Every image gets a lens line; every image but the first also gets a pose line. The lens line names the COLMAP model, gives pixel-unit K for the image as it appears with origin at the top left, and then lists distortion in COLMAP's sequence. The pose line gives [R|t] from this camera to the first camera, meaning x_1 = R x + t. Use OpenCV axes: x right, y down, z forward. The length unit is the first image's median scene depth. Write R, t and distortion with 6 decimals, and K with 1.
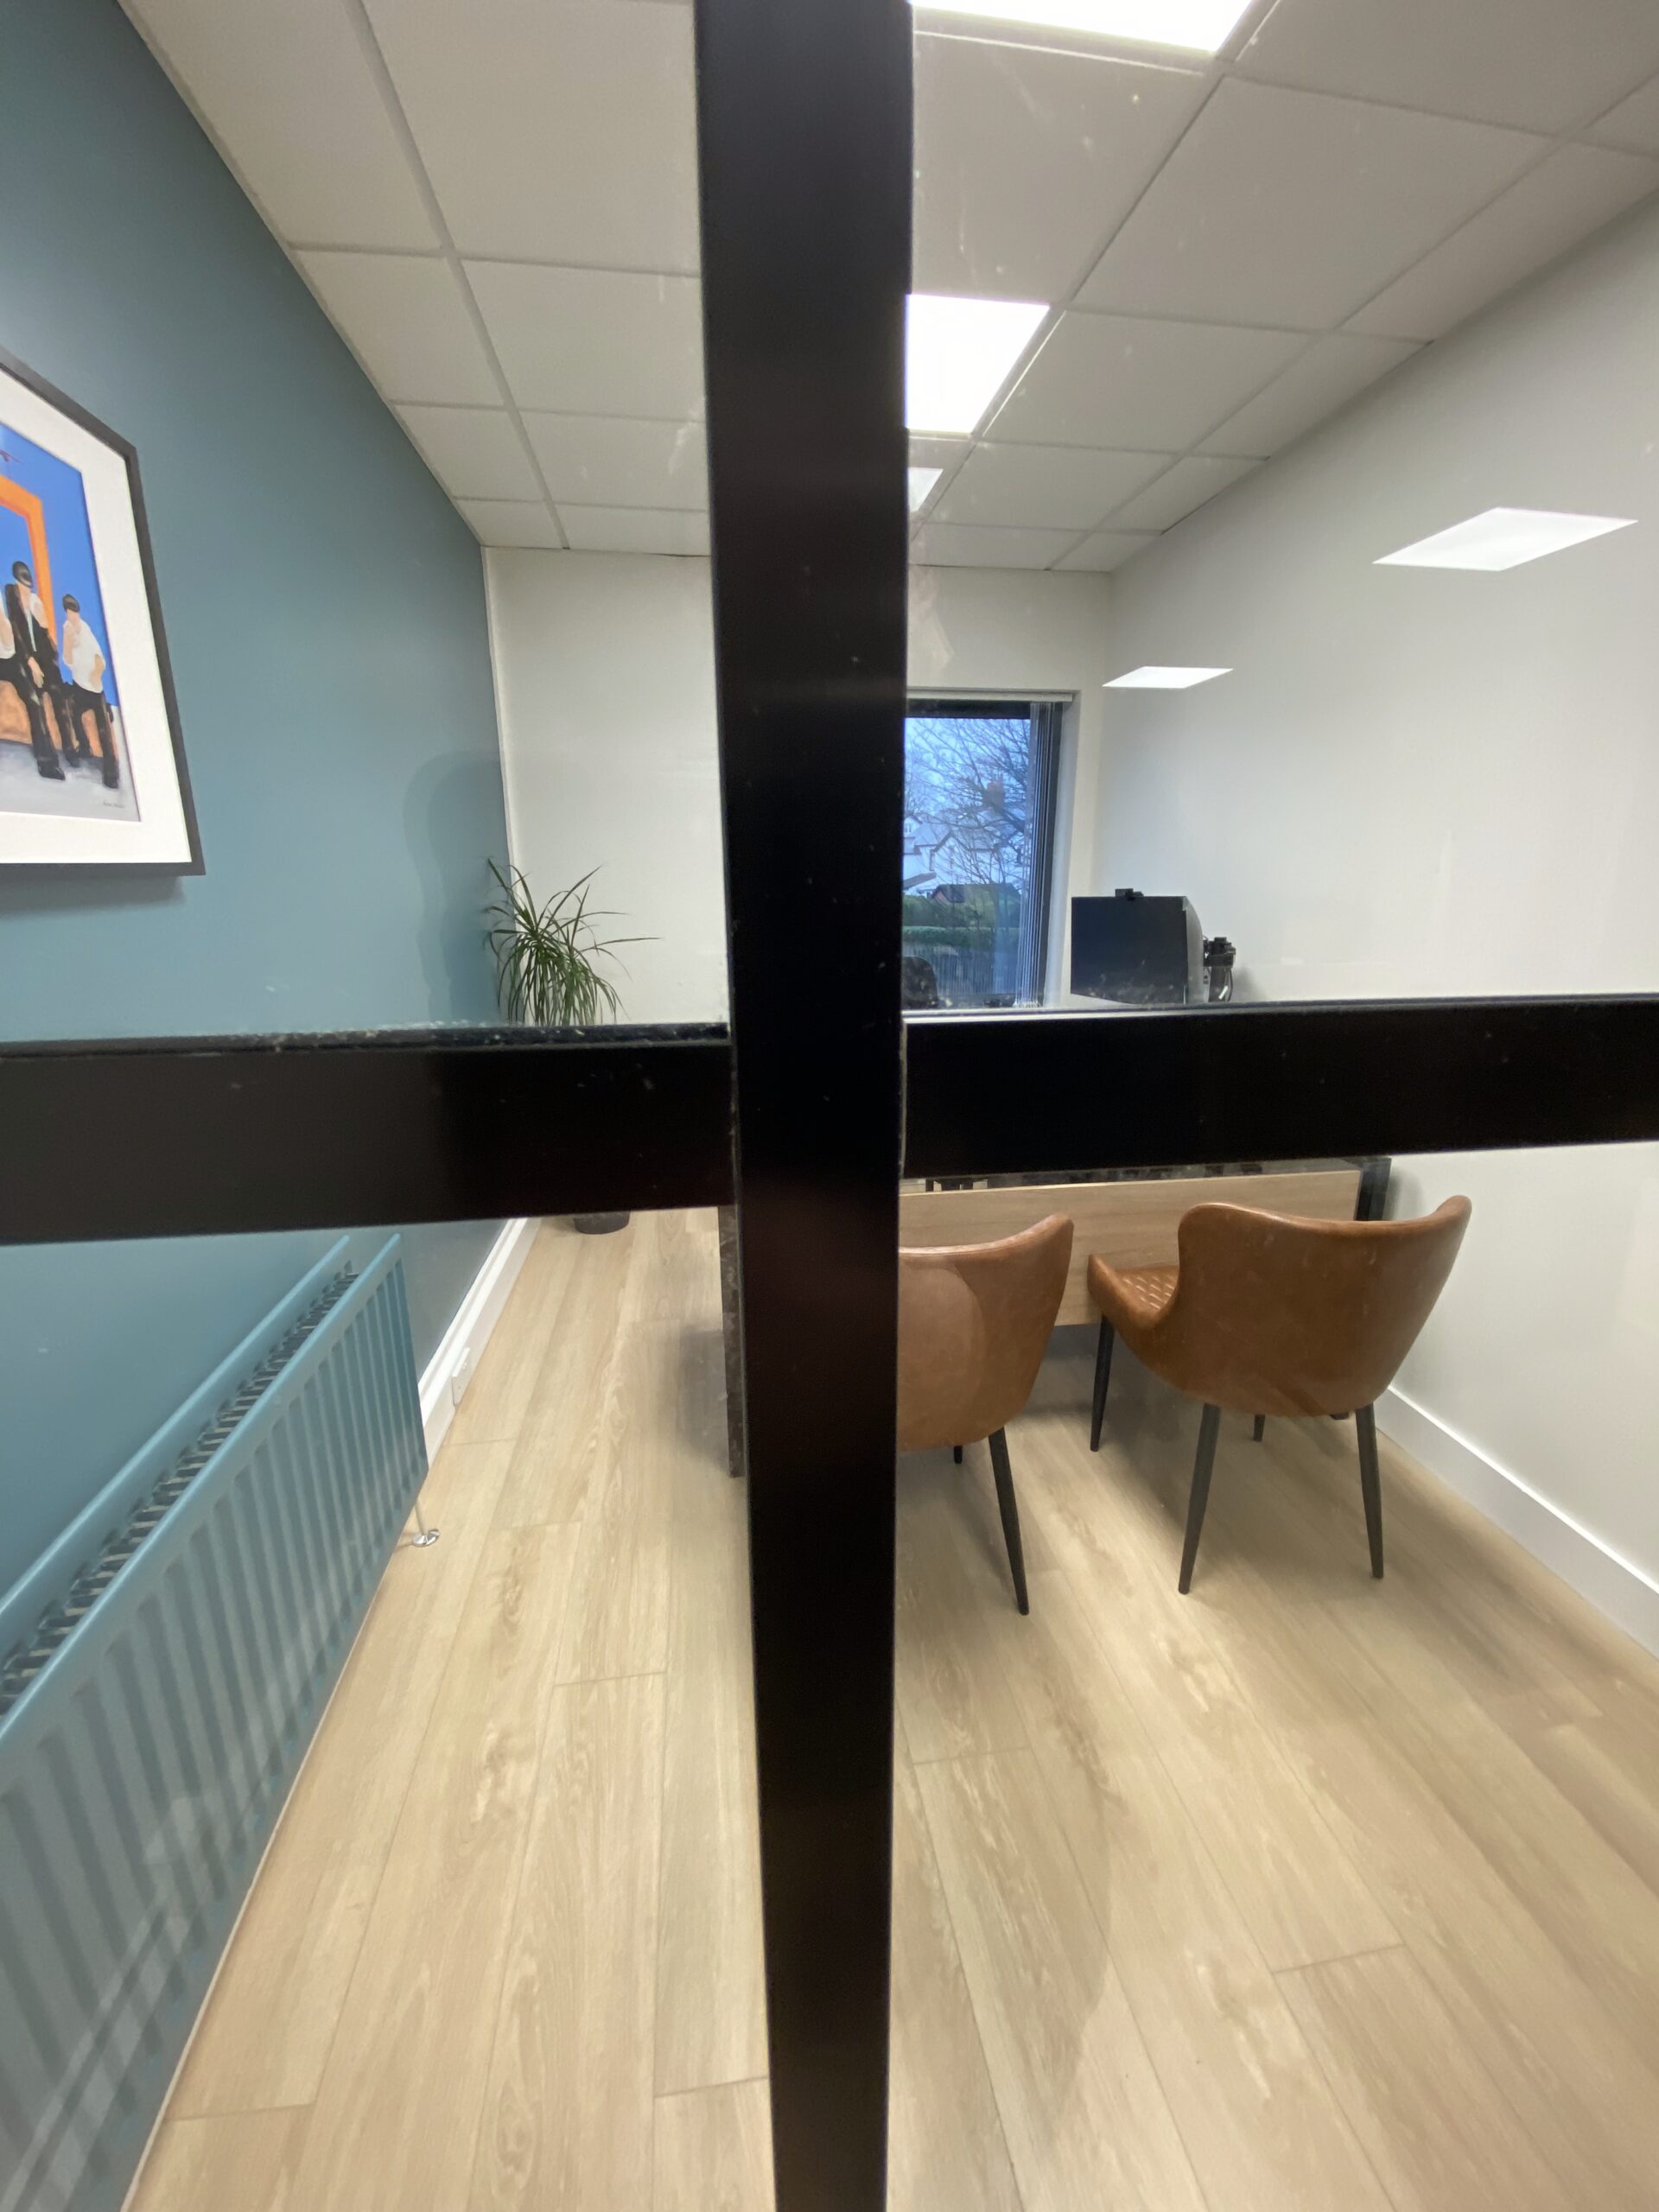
lens RADIAL K [[893.9, 0, 839.7], [0, 893.9, 1094.7], [0, 0, 1]] dist [-0.003763, -0.010269]
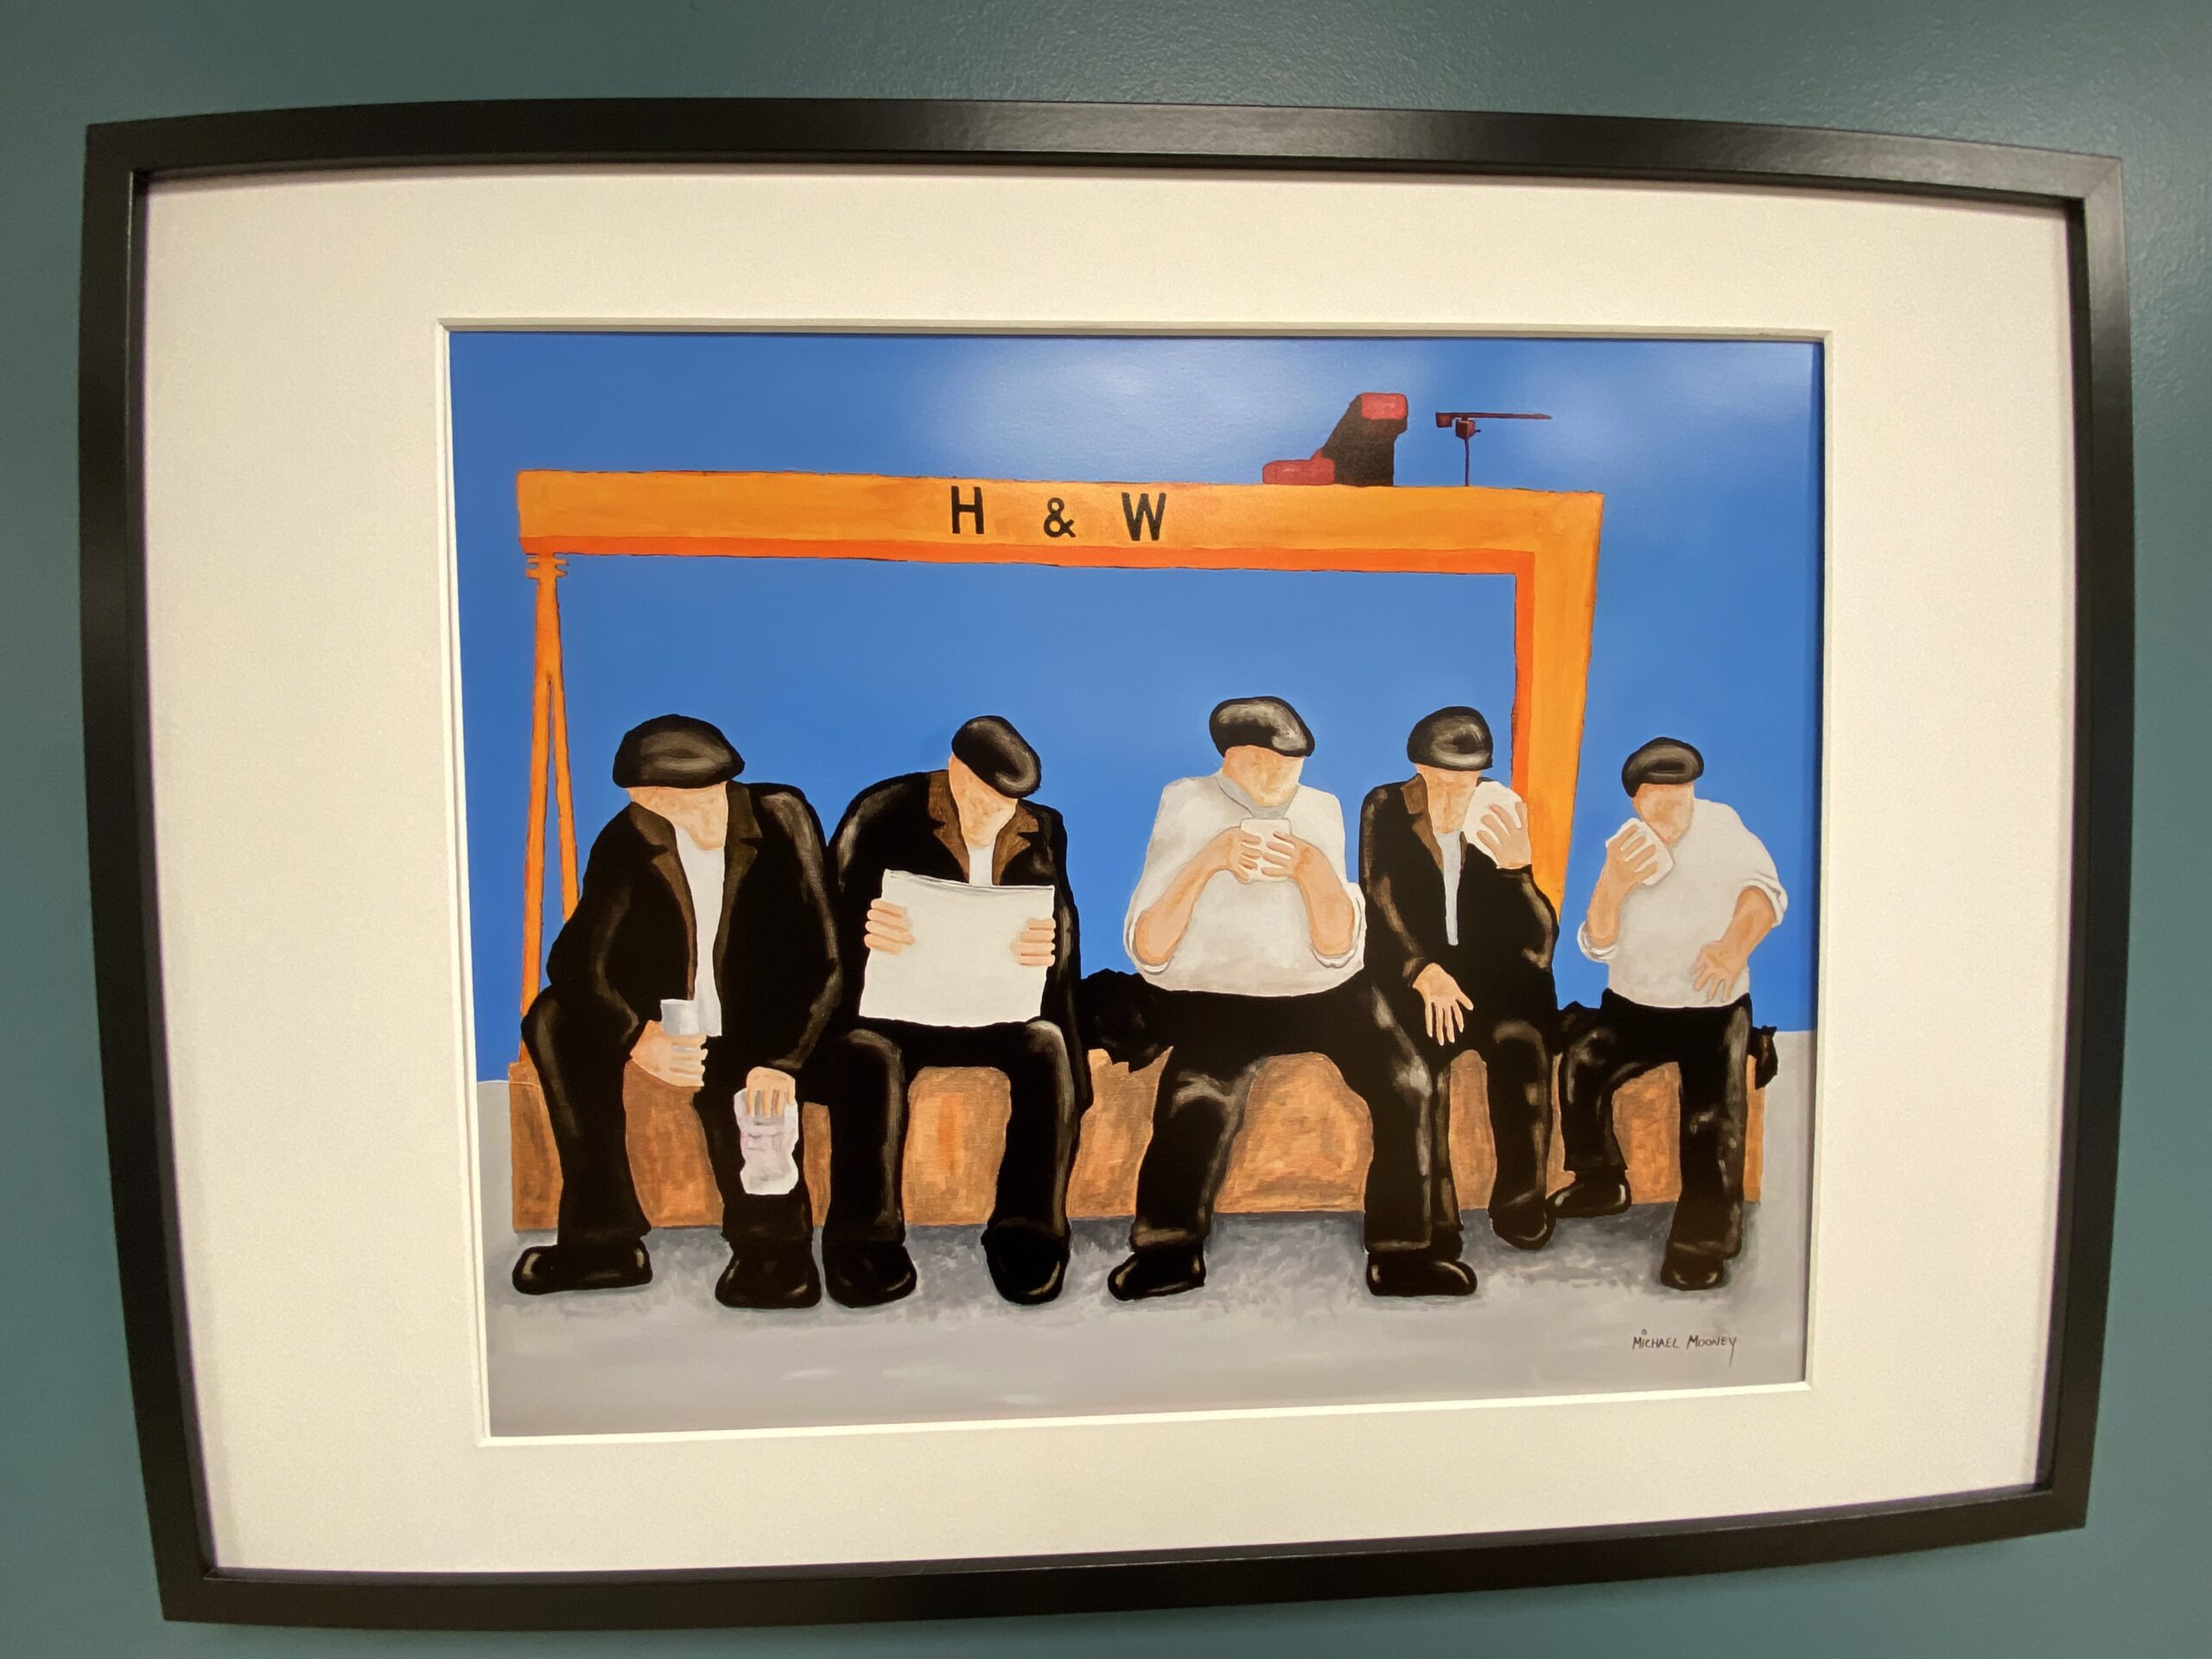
lens RADIAL K [[900.3, 0, 1112.7], [0, 900.3, 820.2], [0, 0, 1]] dist [-0.004204, -0.007066]
pose [[-0.124705, 0.028275, -0.991791, -0.363452], [-0.236327, 0.969978, 0.057368, -0.359434], [0.963638, 0.241541, -0.114279, 0.597381]]
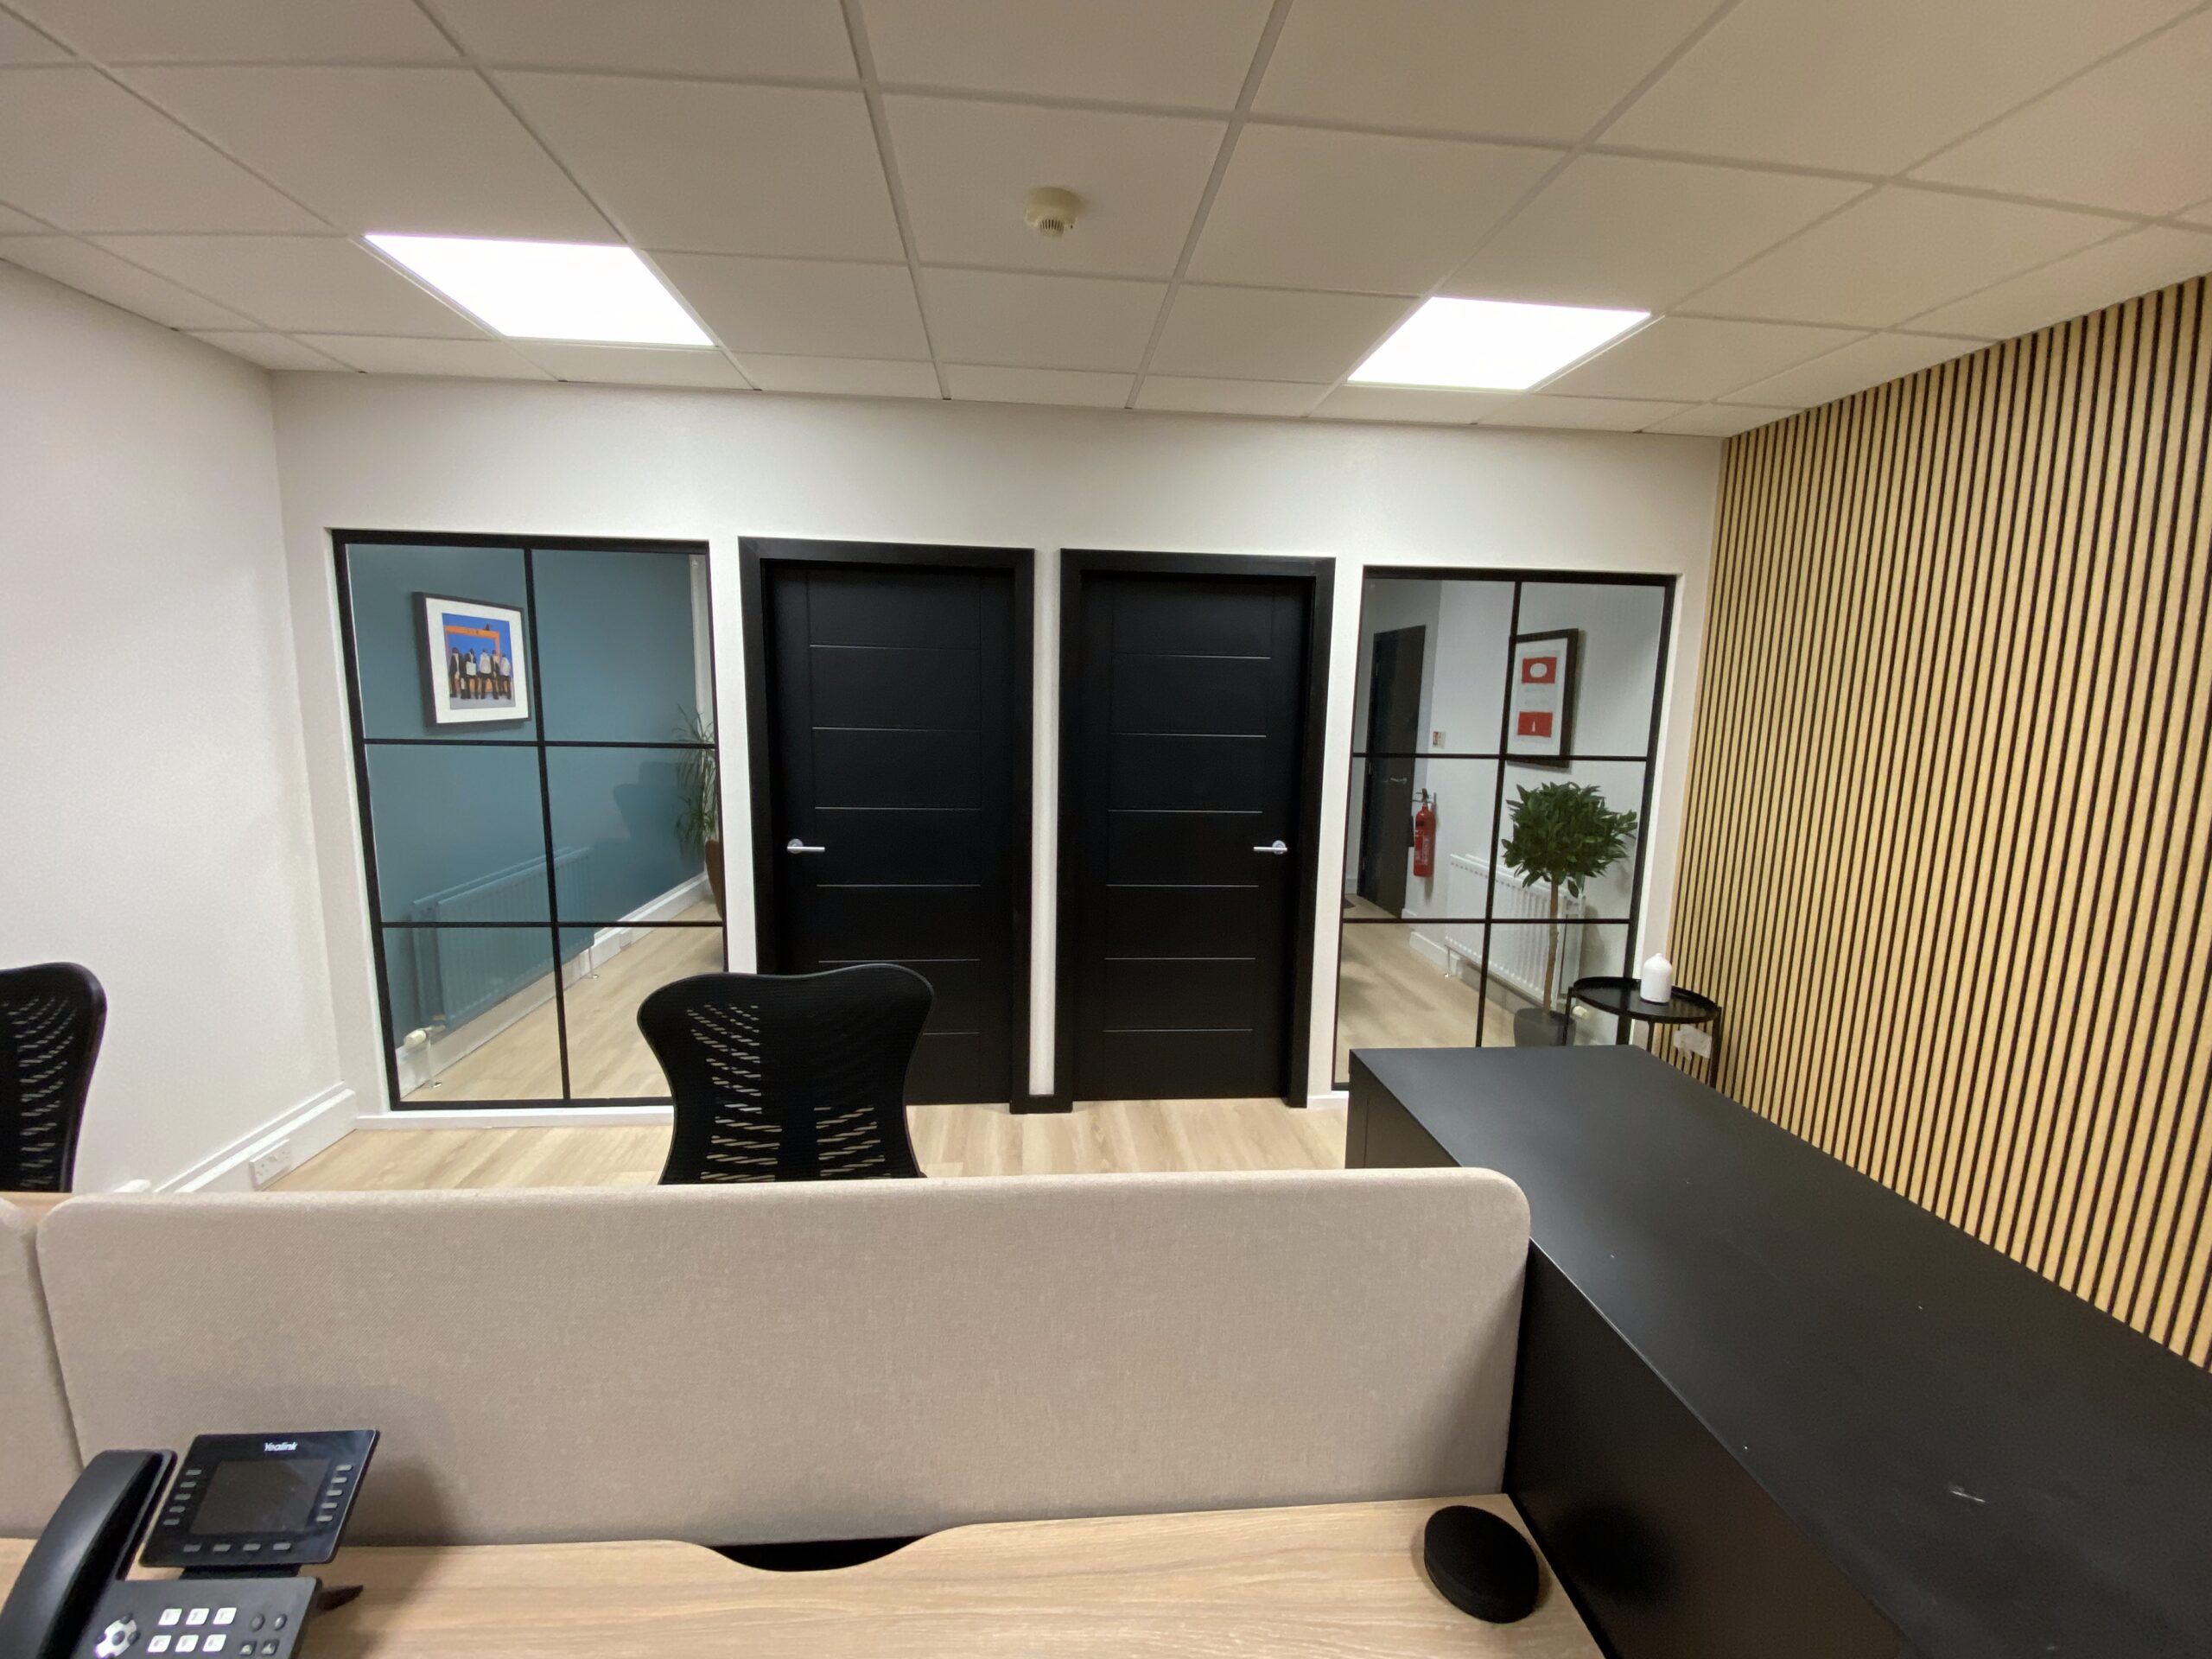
lens RADIAL K [[893.9, 0, 1117.4], [0, 893.9, 840.3], [0, 0, 1]] dist [-0.003763, -0.010269]
pose [[0.998190, 0.031493, -0.051241, 1.523463], [-0.035853, 0.995605, -0.086517, 0.376428], [0.048291, 0.088197, 0.994932, -1.998444]]
